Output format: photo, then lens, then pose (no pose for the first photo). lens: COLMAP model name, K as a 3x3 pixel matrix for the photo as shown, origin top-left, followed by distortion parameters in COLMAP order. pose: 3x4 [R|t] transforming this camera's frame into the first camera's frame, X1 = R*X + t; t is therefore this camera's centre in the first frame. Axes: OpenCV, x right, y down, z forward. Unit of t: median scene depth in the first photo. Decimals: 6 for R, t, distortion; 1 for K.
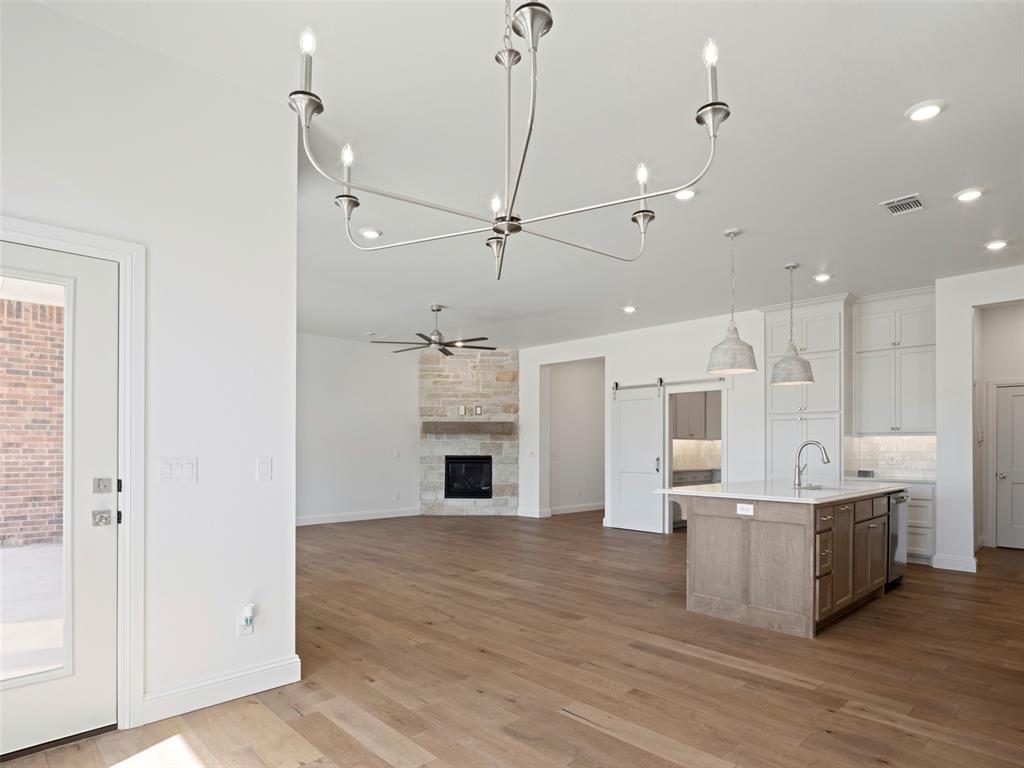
lens RADIAL K [[581.4, 0, 510.5], [0, 581.4, 447.1], [0, 0, 1]] dist [-0.000421, -0.000743]
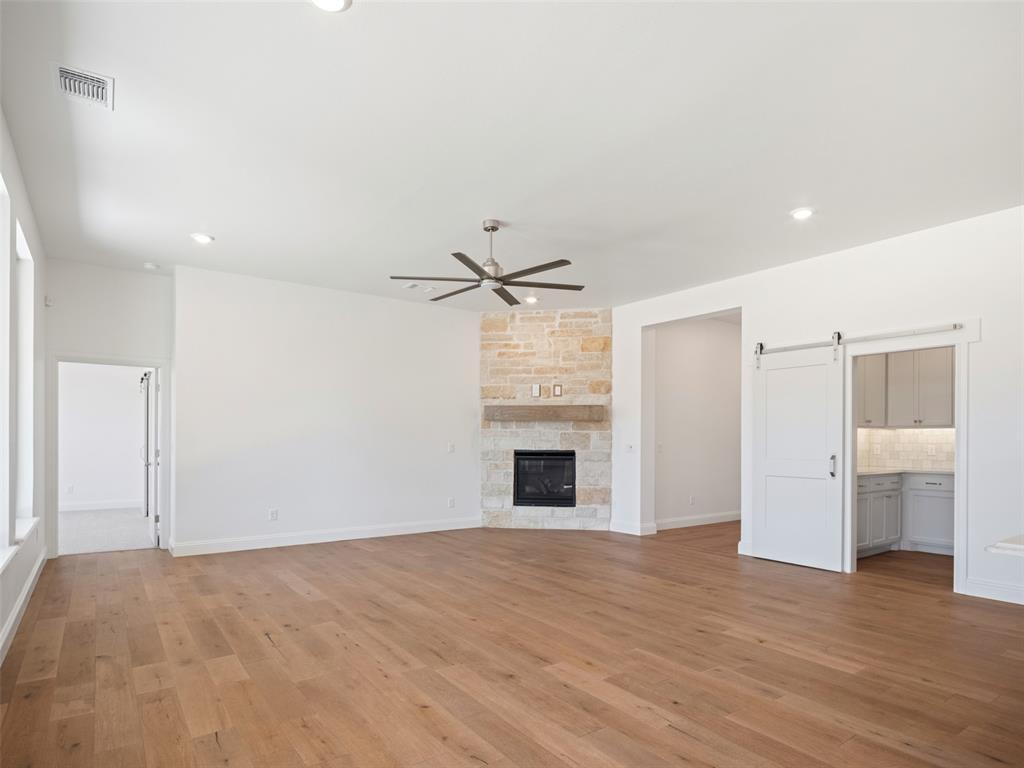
lens RADIAL K [[576.5, 0, 511.1], [0, 576.5, 444.8], [0, 0, 1]] dist [-0.008041, 0.000661]
pose [[0.990120, 0.001723, -0.140214, -0.012426], [-0.000452, 0.999959, 0.009095, 0.001081], [0.140224, -0.008942, 0.990079, 0.313347]]
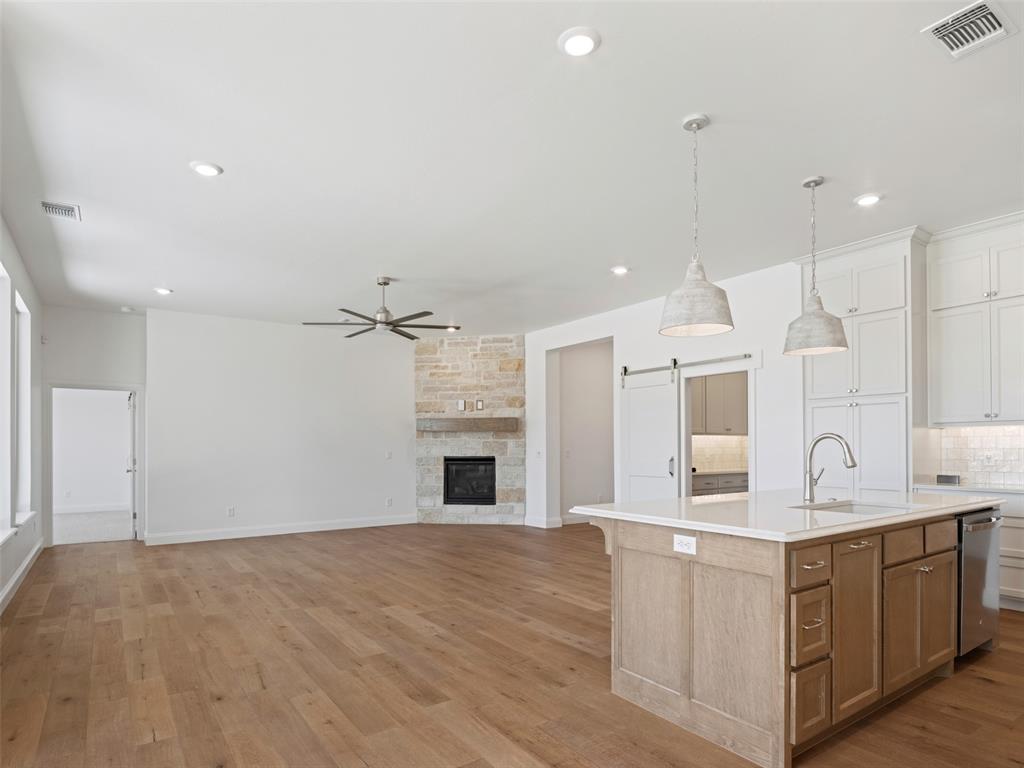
lens RADIAL K [[578.1, 0, 509.3], [0, 578.1, 448.3], [0, 0, 1]] dist [-0.004732, 0.000193]
pose [[0.988180, -0.007816, -0.153097, 0.153443], [0.008321, 0.999962, 0.002657, 0.000842], [0.153071, -0.003900, 0.988208, 0.177849]]
